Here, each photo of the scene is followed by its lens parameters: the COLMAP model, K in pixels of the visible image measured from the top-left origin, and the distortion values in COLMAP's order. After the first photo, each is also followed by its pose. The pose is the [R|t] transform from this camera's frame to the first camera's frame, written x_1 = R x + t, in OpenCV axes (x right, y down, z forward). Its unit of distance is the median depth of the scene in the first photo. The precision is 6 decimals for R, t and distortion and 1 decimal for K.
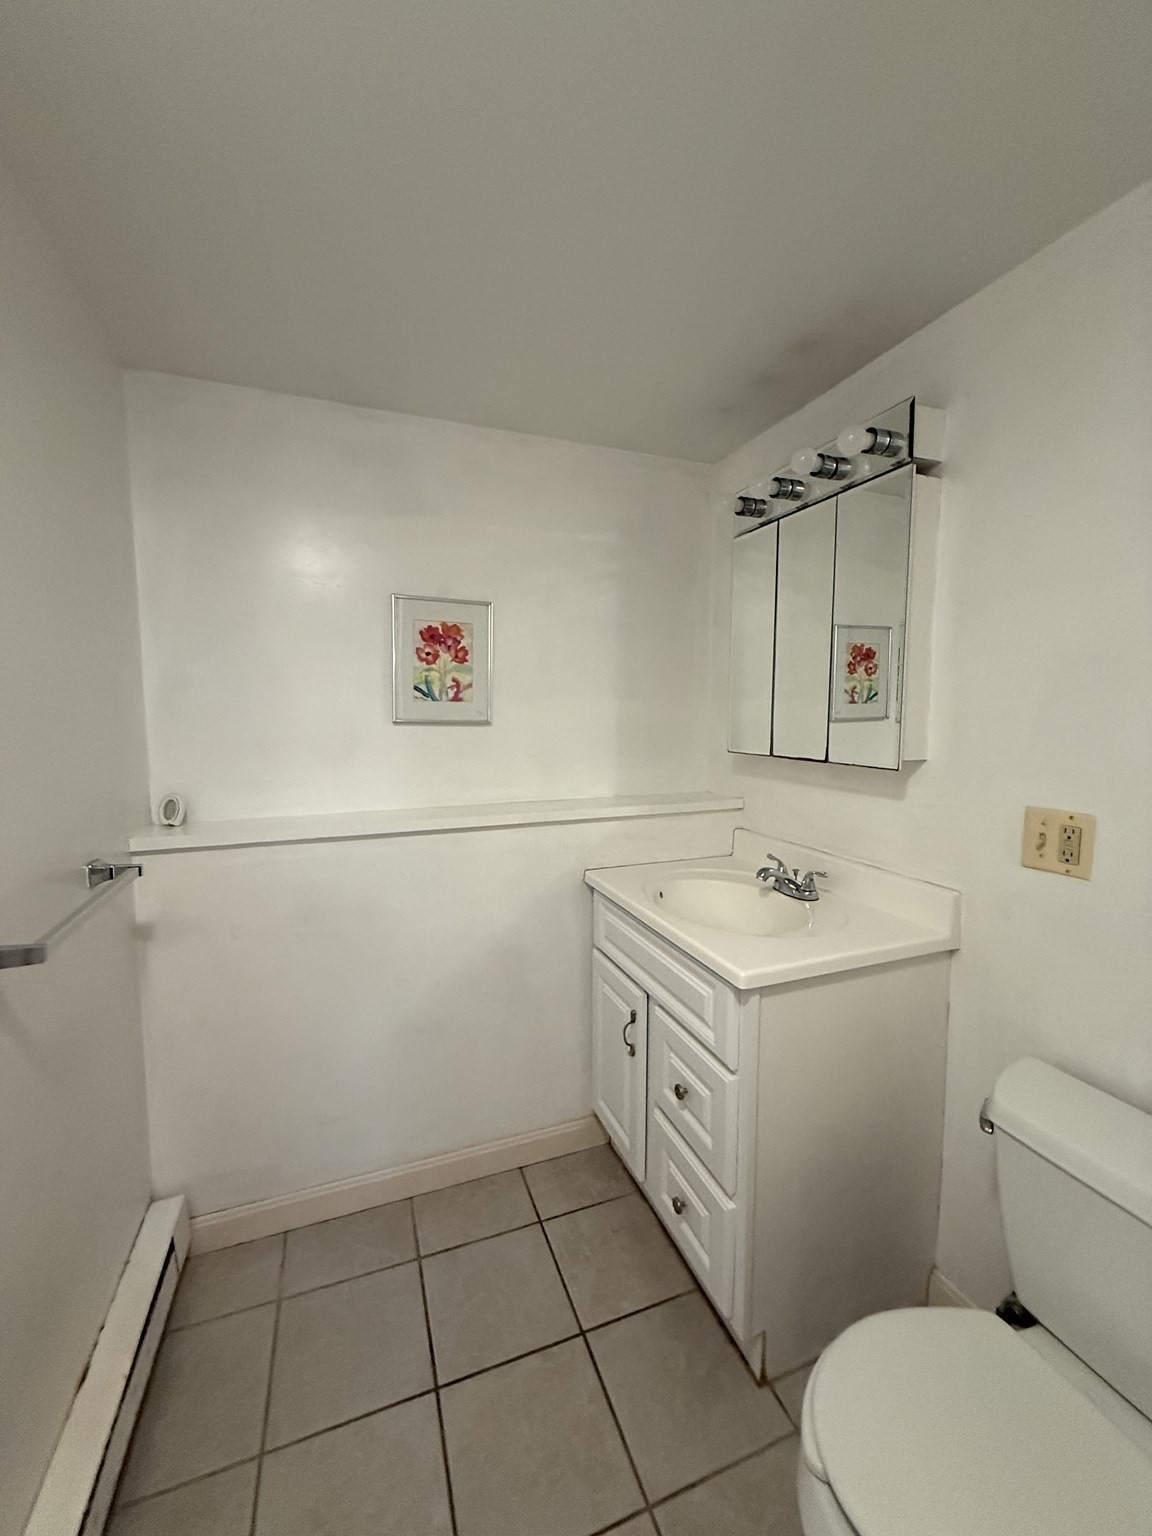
lens RADIAL K [[614.0, 0, 578.0], [0, 614.0, 762.4], [0, 0, 1]] dist [0.001591, 0.000055]
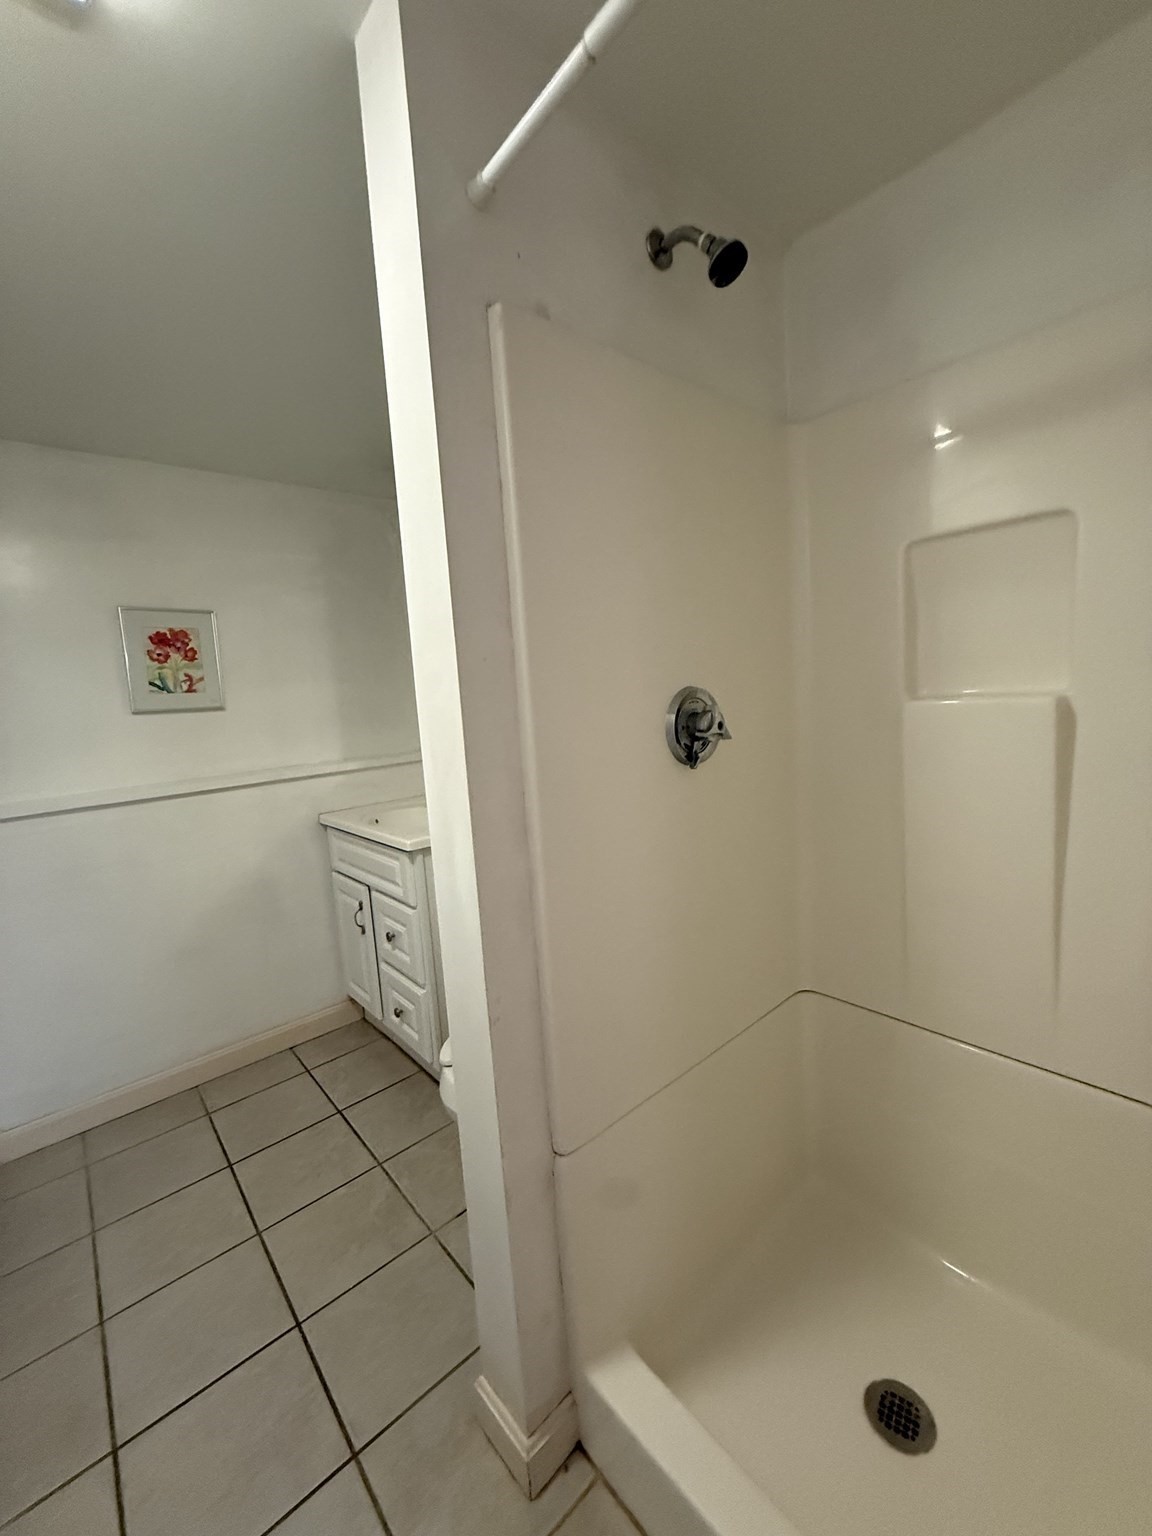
lens RADIAL K [[614.0, 0, 571.3], [0, 614.0, 767.6], [0, 0, 1]] dist [0.001591, 0.000055]
pose [[0.941991, -0.110101, 0.317067, 0.113941], [0.105502, 0.993914, 0.031696, 0.092179], [-0.318627, 0.003594, 0.947873, -0.410632]]
